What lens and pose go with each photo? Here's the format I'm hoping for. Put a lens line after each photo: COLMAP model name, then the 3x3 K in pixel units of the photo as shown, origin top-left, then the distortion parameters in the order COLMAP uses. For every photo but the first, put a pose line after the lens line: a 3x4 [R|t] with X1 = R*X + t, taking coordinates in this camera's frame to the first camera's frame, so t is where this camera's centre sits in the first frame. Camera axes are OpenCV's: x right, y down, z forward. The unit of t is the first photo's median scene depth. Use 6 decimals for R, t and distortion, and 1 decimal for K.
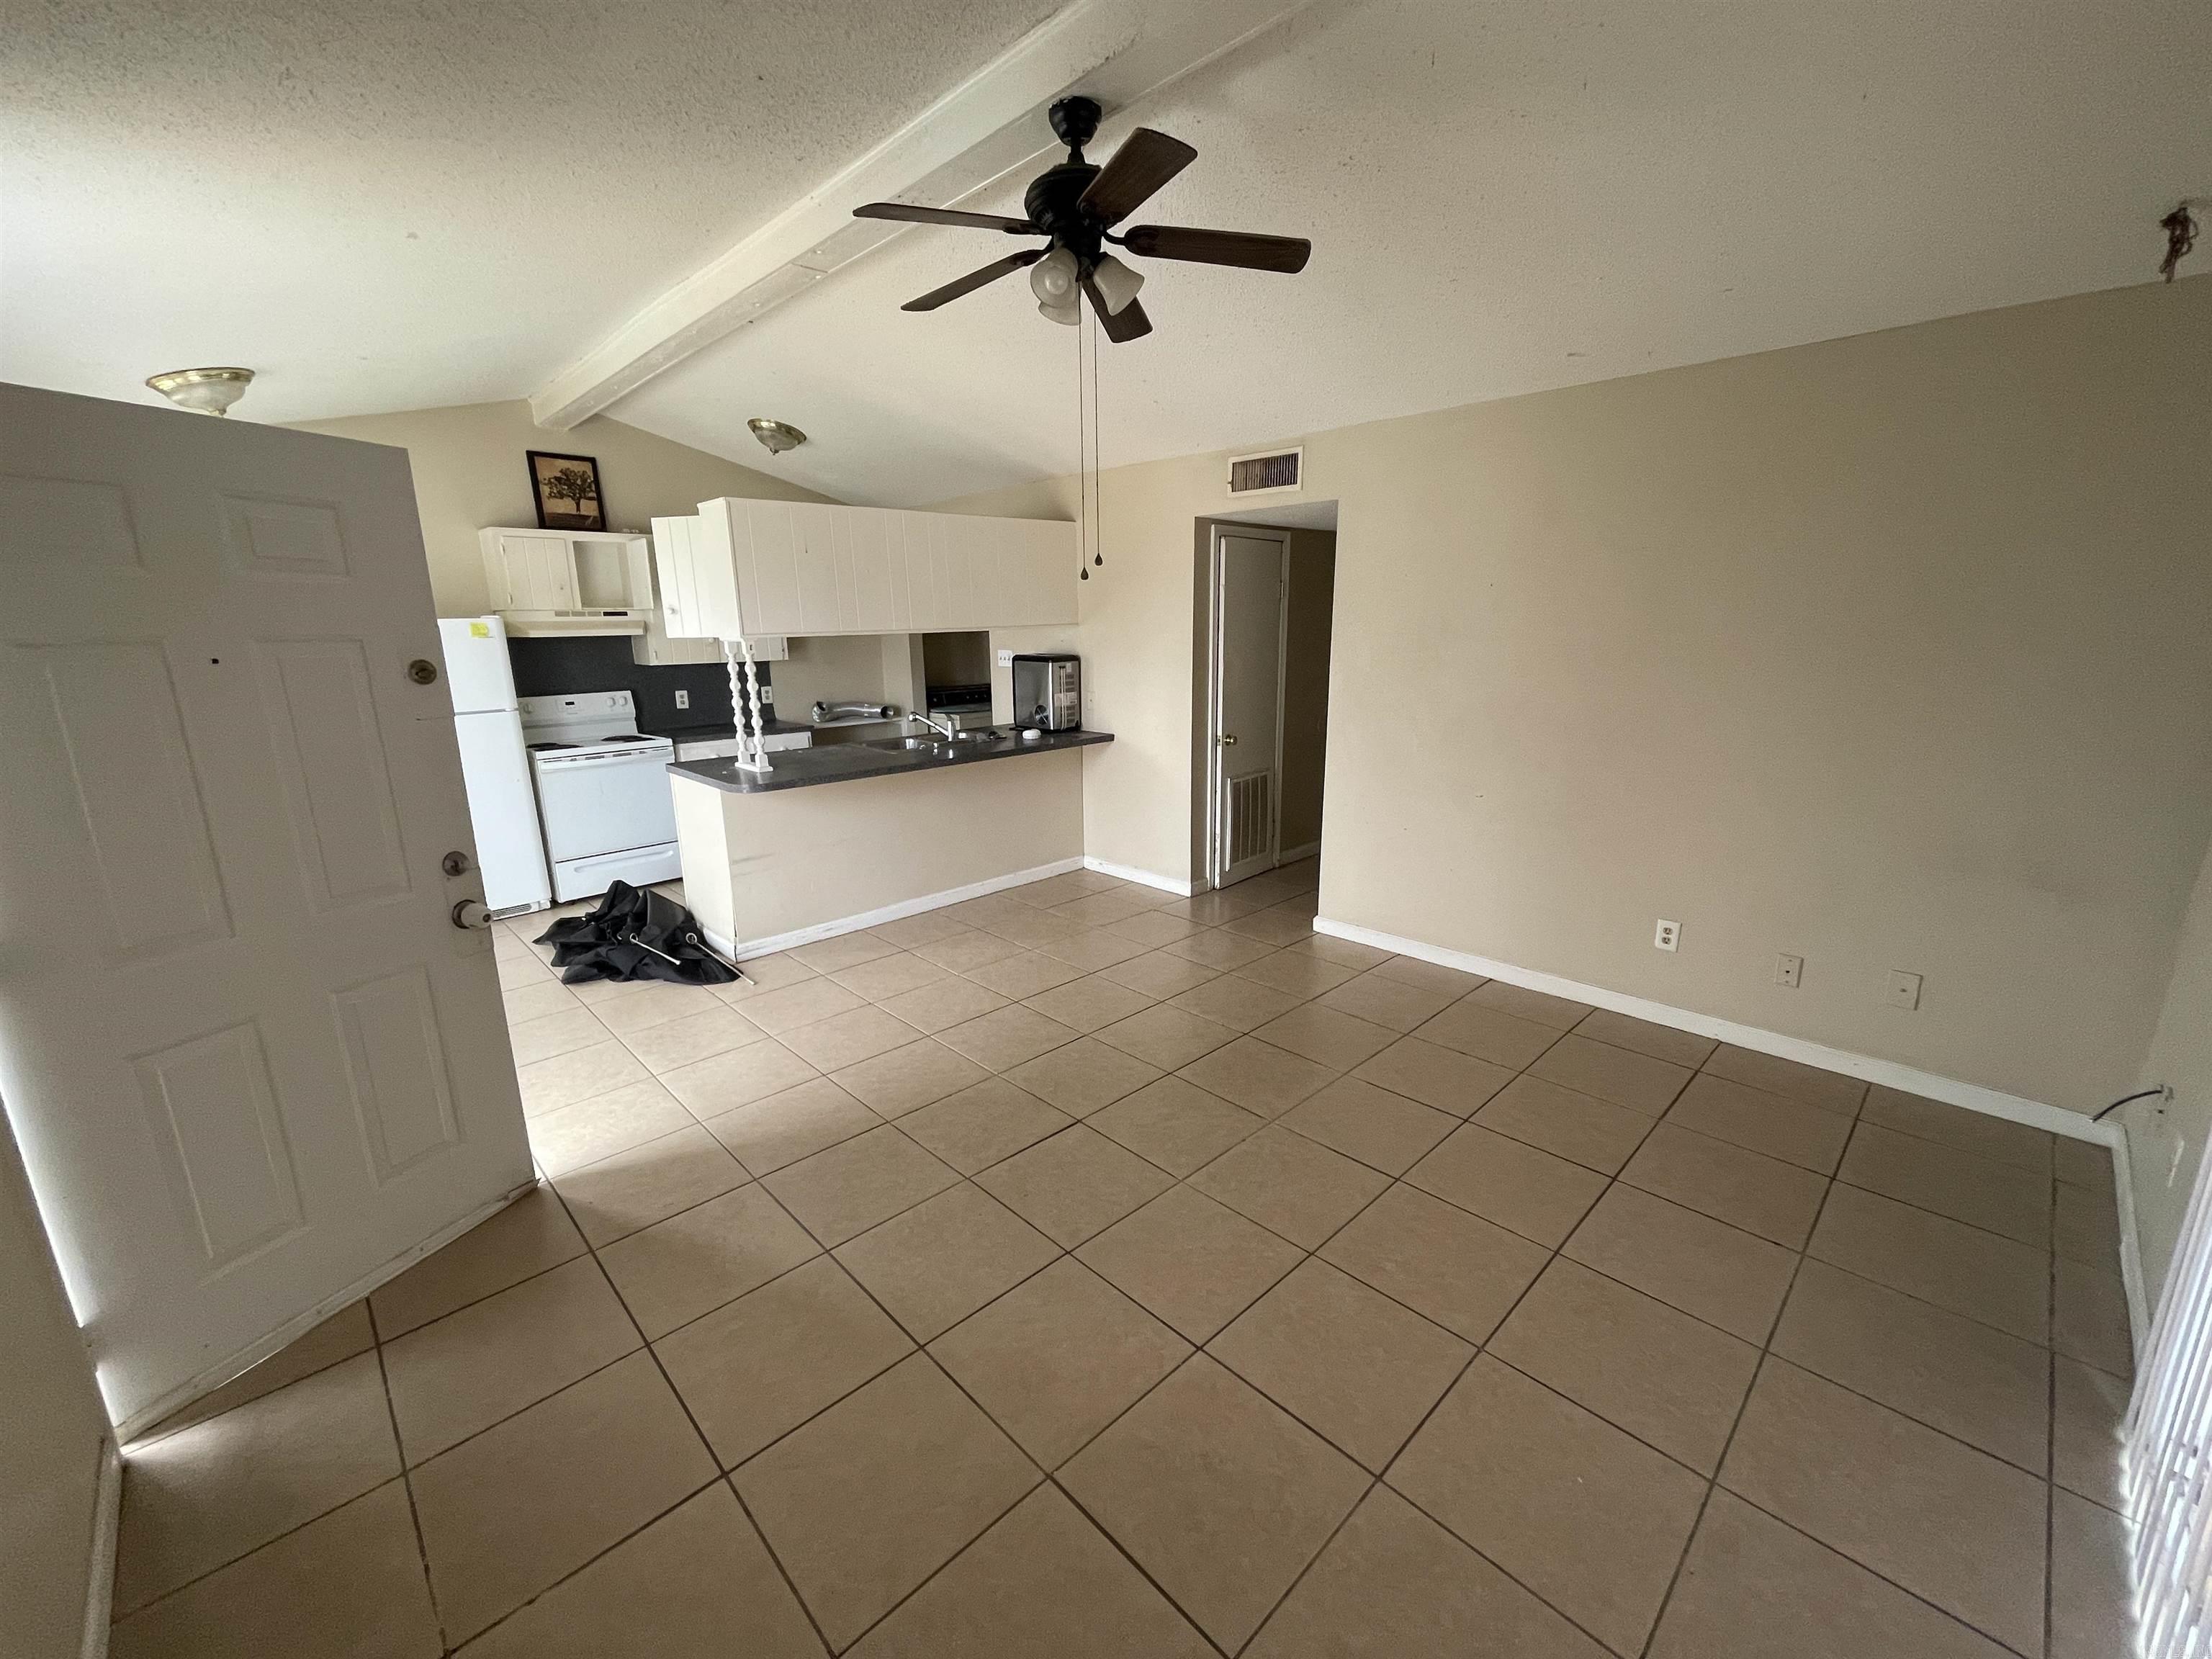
lens RADIAL K [[903.8, 0, 1112.4], [0, 903.8, 828.7], [0, 0, 1]] dist [-0.001781, -0.000125]
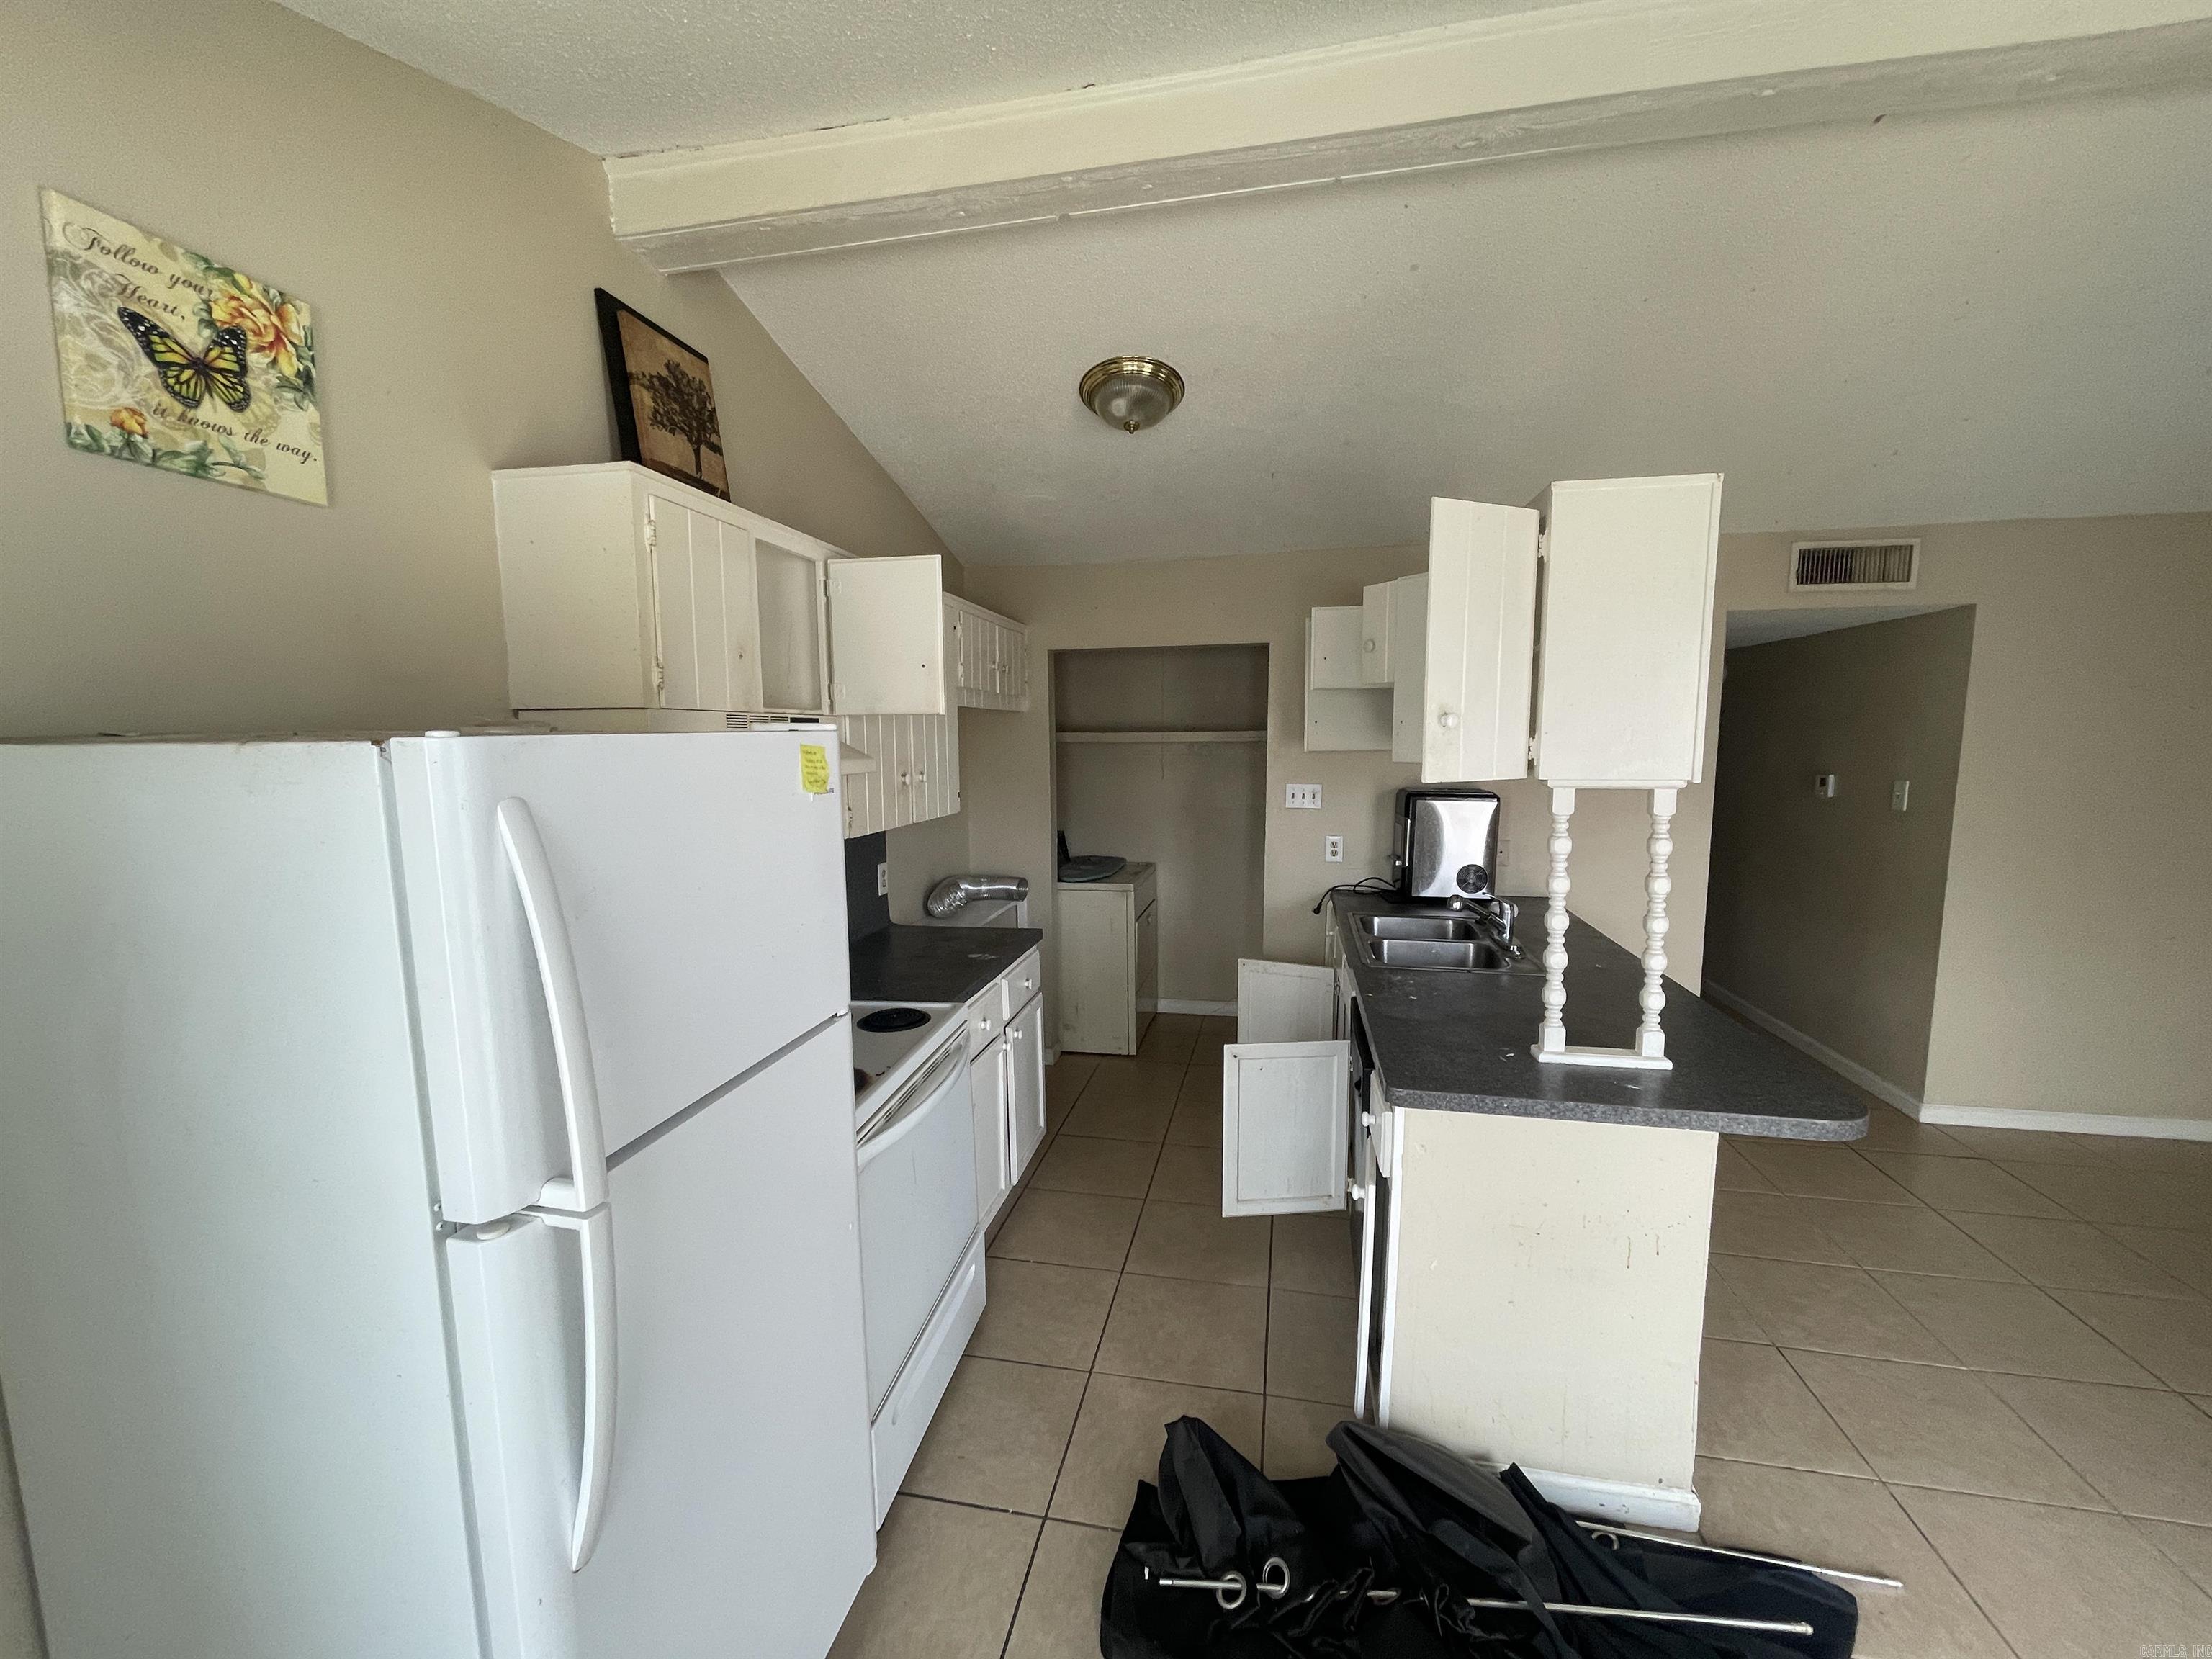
lens RADIAL K [[903.8, 0, 1096.0], [0, 903.8, 829.9], [0, 0, 1]] dist [-0.001781, -0.000125]
pose [[0.825367, -0.051413, 0.562252, -0.705544], [0.119898, 0.989092, -0.085564, -0.142418], [-0.551720, 0.138034, 0.822528, 0.615306]]
